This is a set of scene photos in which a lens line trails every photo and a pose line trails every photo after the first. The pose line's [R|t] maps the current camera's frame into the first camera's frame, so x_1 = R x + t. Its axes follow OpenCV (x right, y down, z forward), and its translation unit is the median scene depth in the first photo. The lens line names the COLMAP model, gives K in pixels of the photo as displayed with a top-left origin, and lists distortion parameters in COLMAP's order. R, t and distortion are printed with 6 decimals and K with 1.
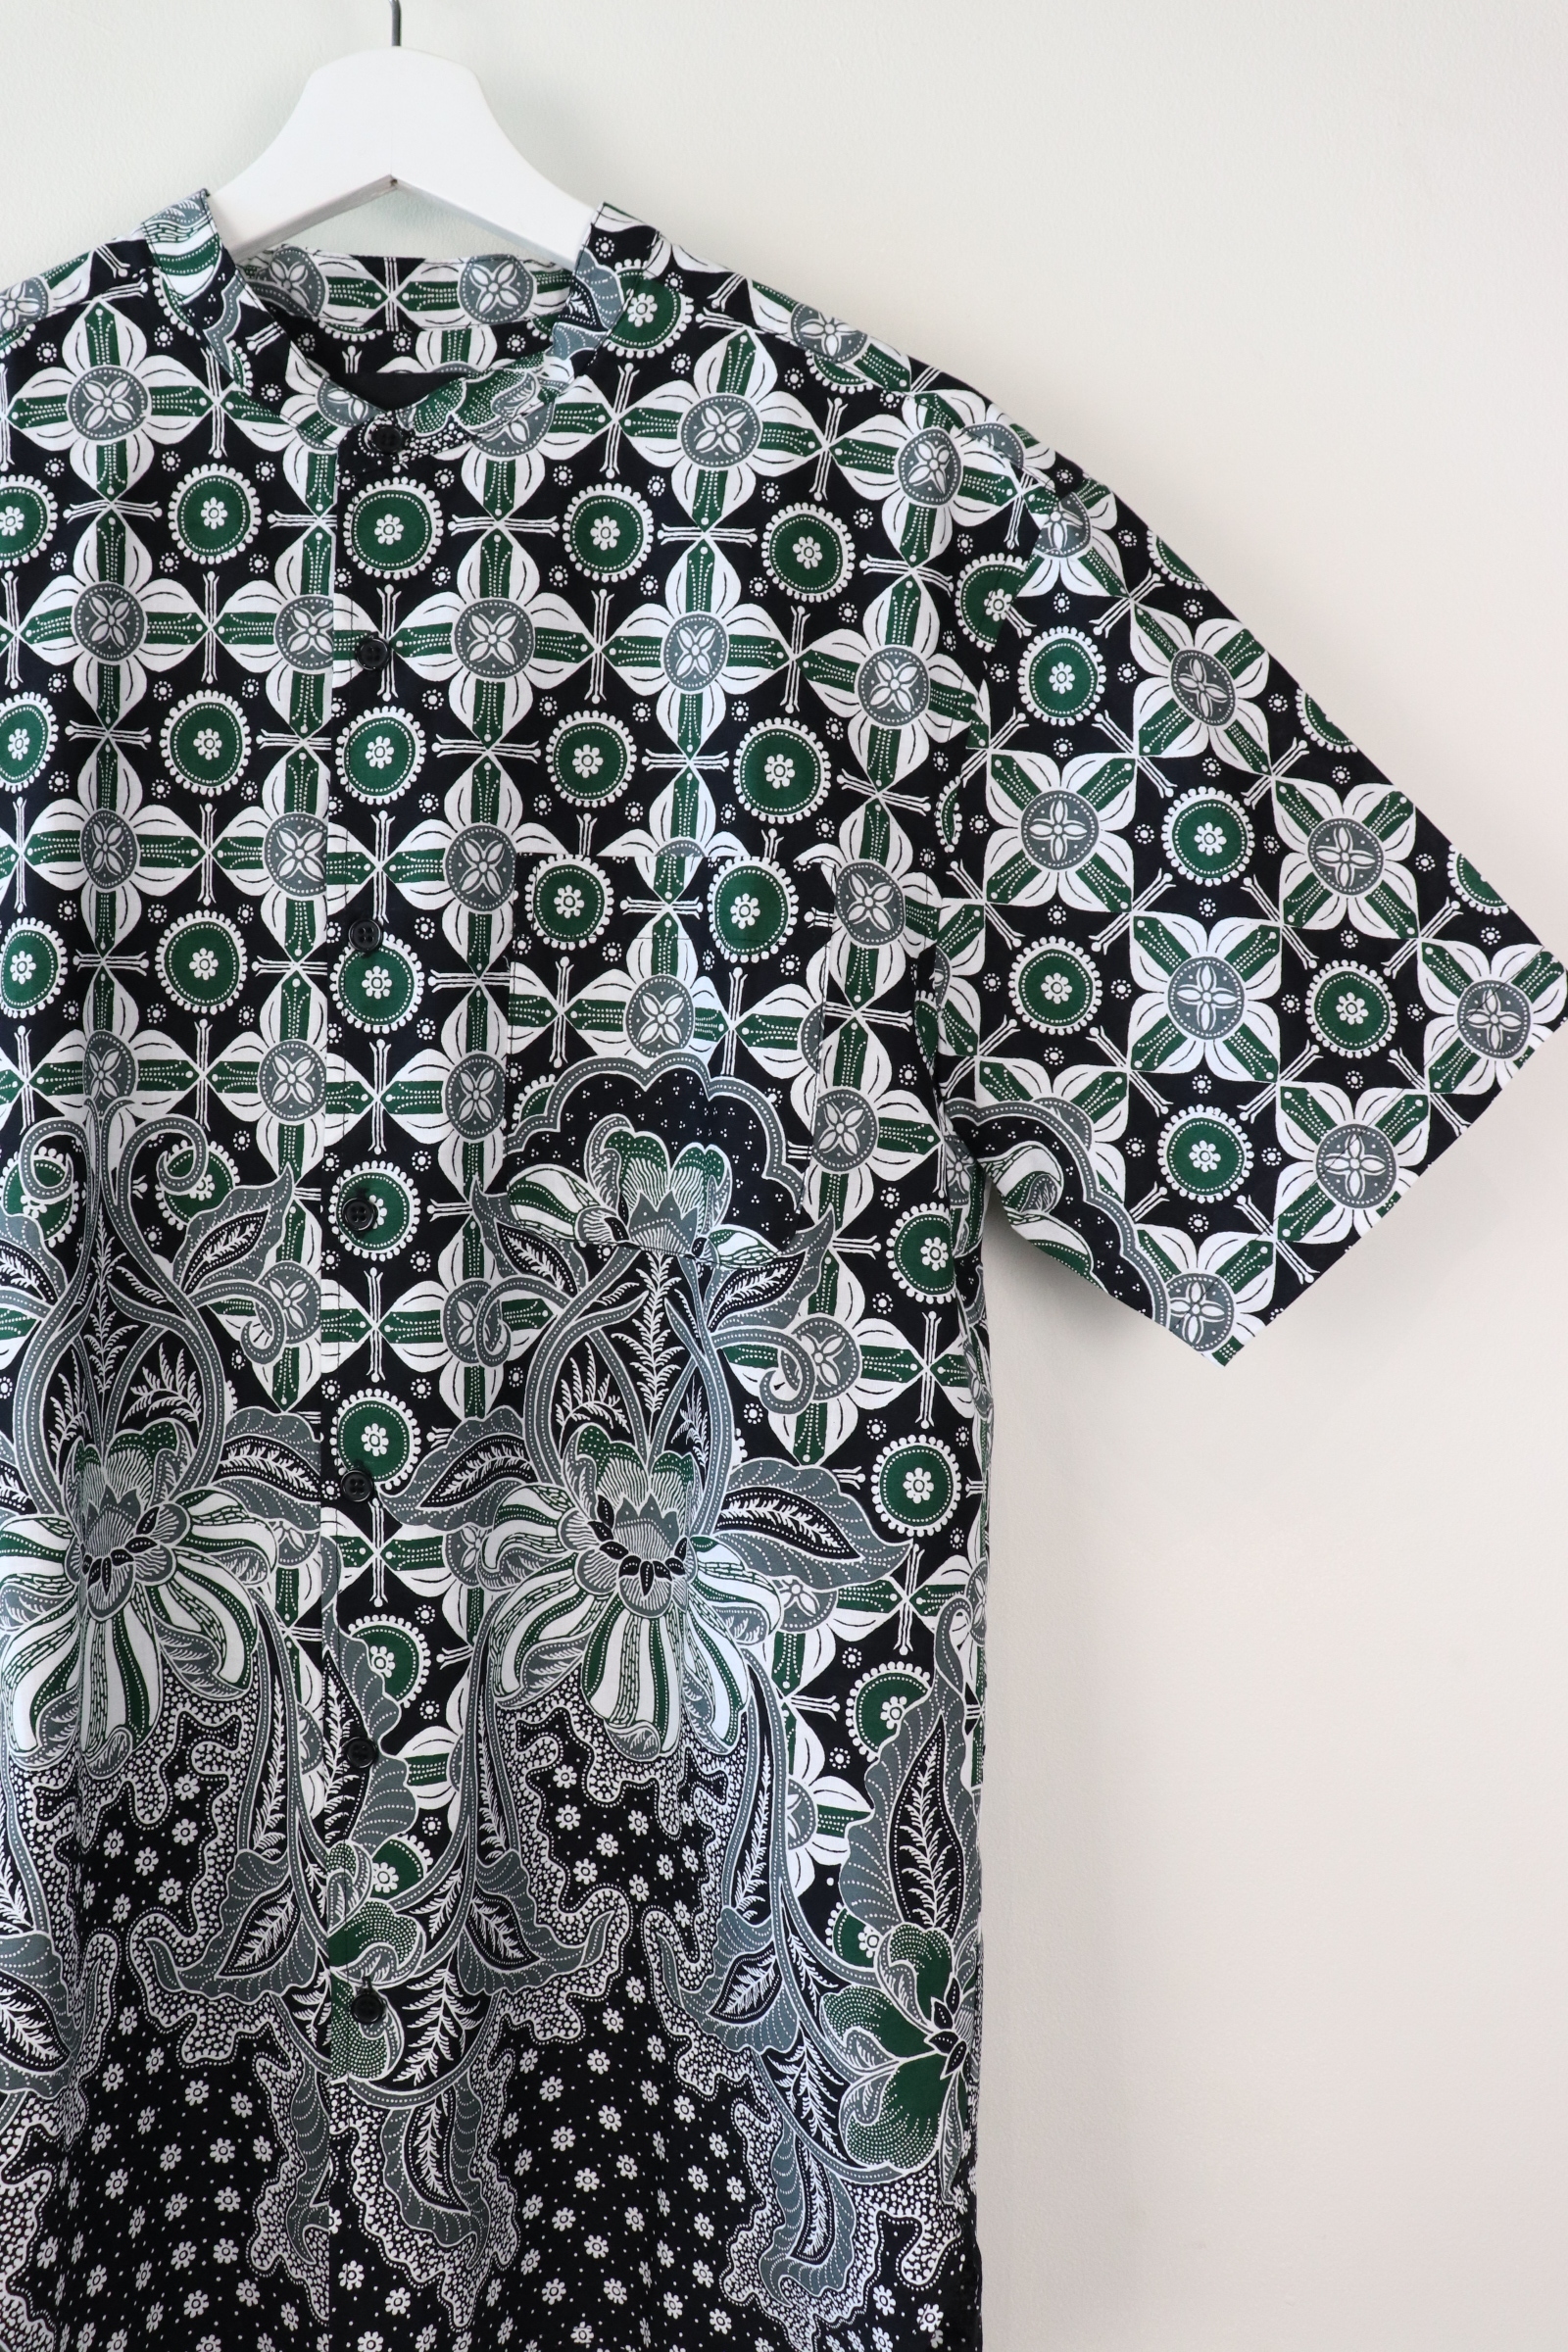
lens RADIAL K [[1907.2, 0, 792.1], [0, 1907.2, 1164.0], [0, 0, 1]] dist [-0.180911, 0.149753]
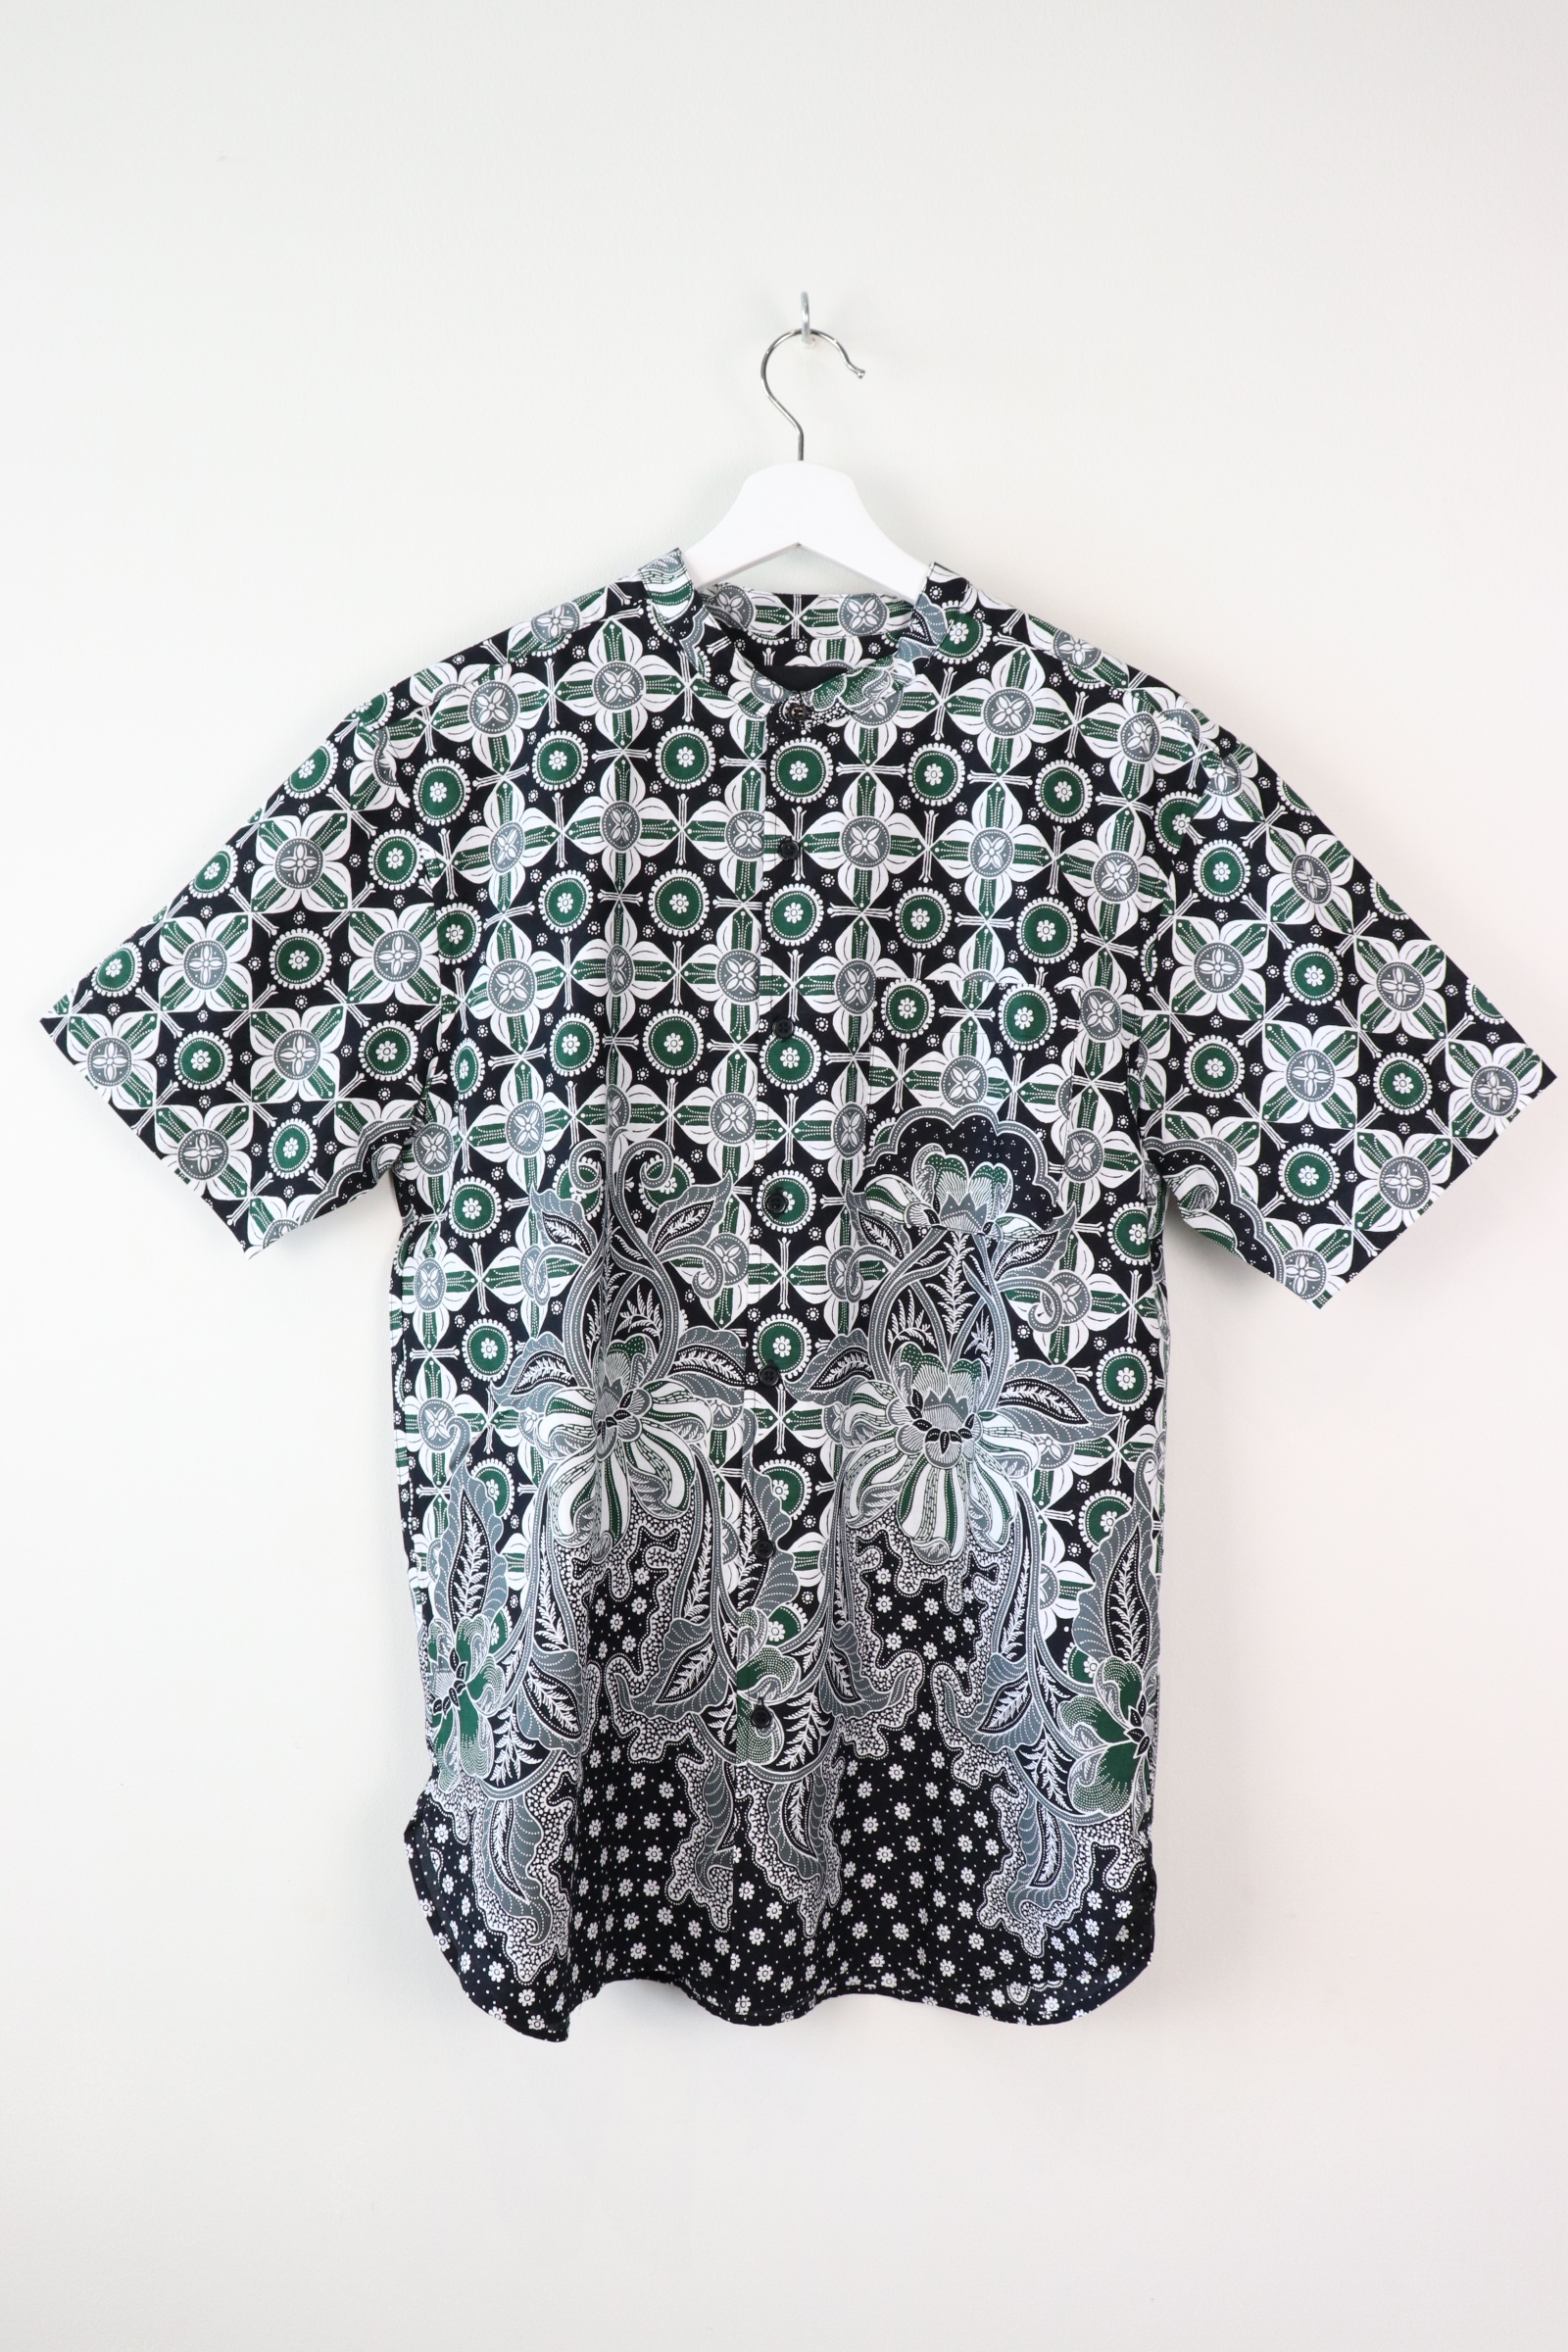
lens RADIAL K [[1907.2, 0, 792.1], [0, 1907.2, 1164.0], [0, 0, 1]] dist [-0.180911, 0.149753]
pose [[0.998948, 0.016072, -0.042938, -0.145845], [-0.016814, 0.999714, -0.016981, 0.020161], [0.042653, 0.017685, 0.998933, -0.594868]]
